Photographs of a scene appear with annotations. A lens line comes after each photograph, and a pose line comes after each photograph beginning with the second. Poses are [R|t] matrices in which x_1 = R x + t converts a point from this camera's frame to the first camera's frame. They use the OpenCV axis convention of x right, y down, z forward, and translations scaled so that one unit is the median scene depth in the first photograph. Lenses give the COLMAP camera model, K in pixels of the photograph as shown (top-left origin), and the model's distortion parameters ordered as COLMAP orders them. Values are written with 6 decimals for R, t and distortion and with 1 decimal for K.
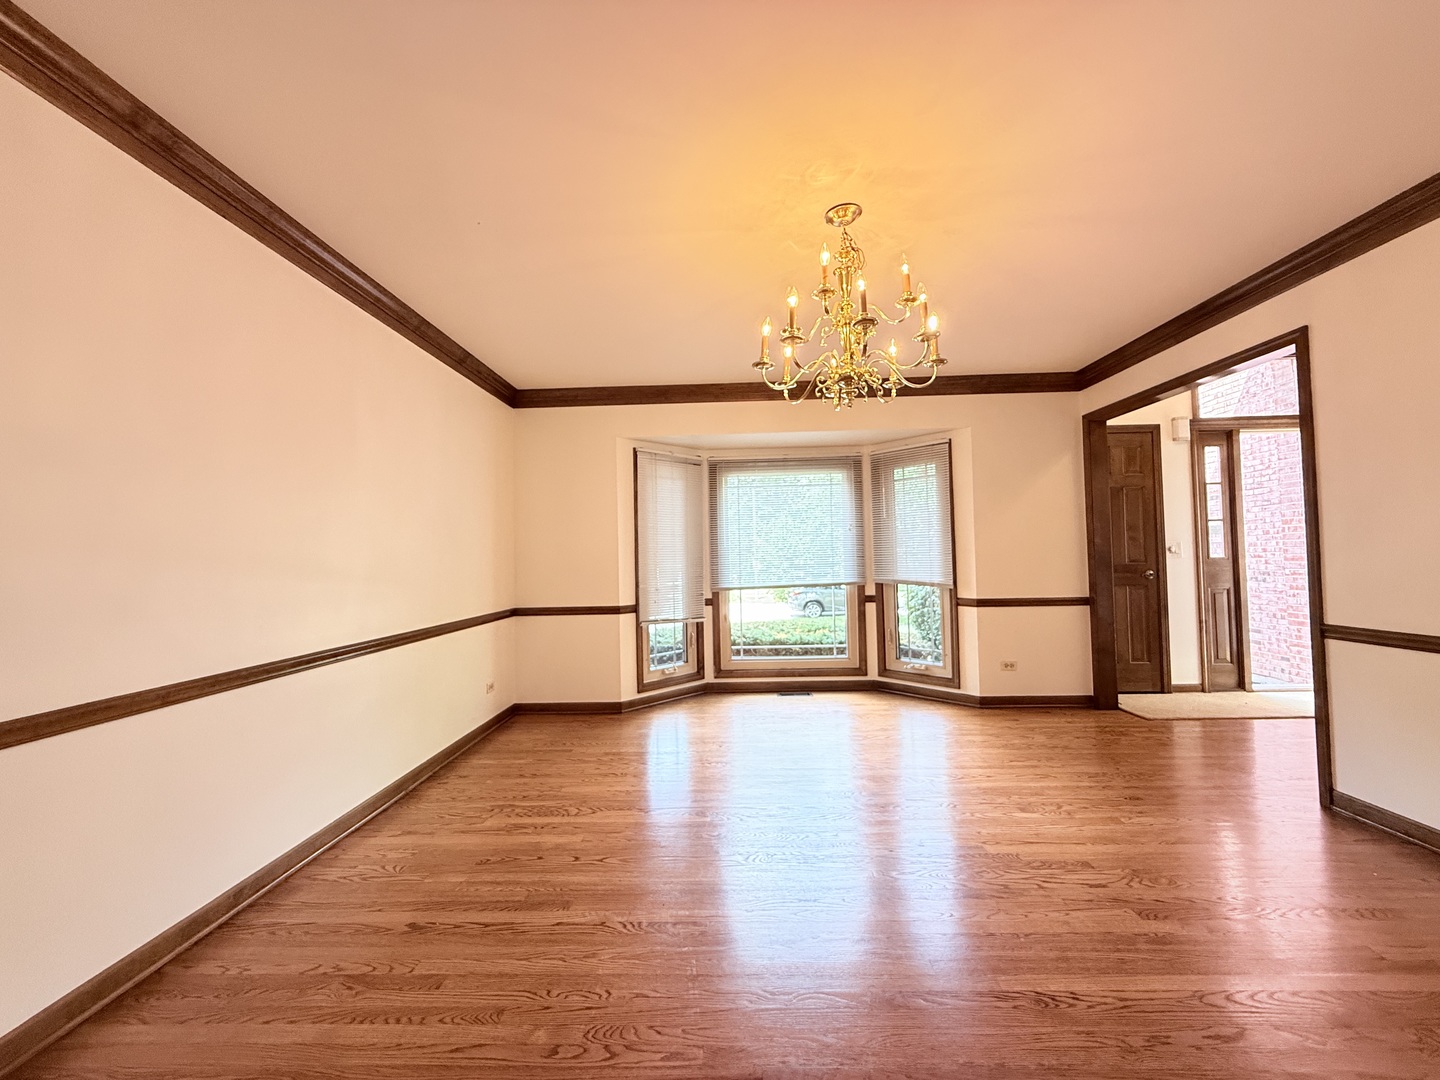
lens RADIAL K [[577.7, 0, 716.8], [0, 577.7, 537.8], [0, 0, 1]] dist [0.004767, 0.000154]
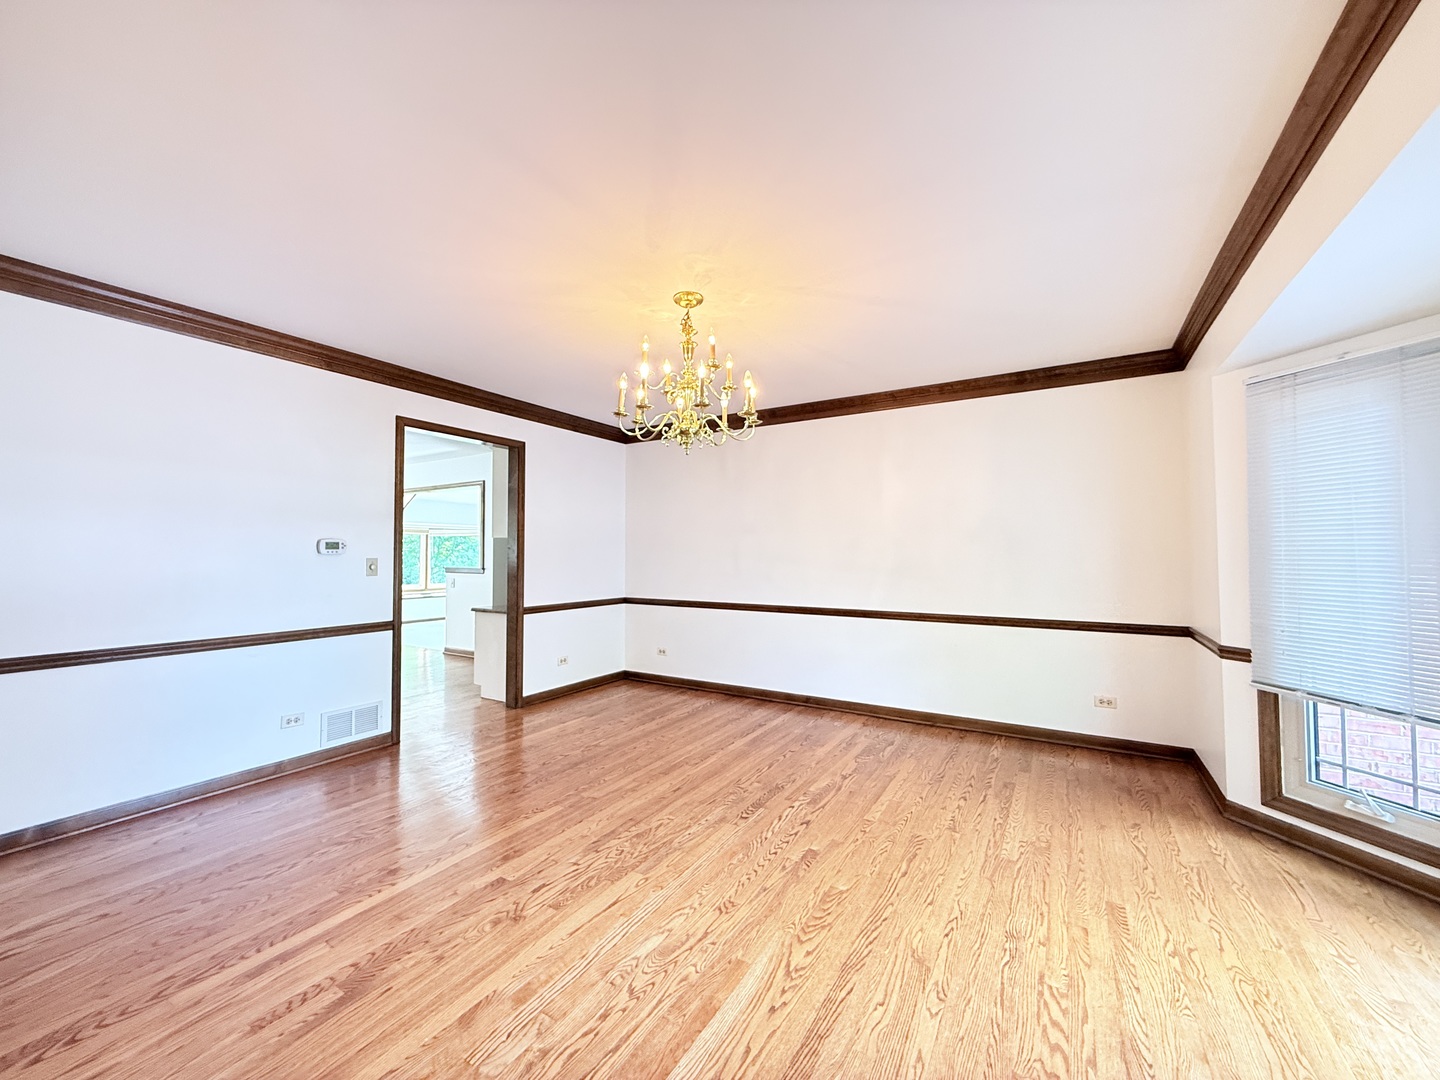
lens RADIAL K [[577.7, 0, 717.9], [0, 577.7, 539.0], [0, 0, 1]] dist [0.004767, 0.000154]
pose [[-0.494962, -0.003131, -0.868909, 1.391737], [0.043271, 0.998664, -0.028247, -0.005843], [0.867837, -0.051580, -0.494165, 1.803669]]
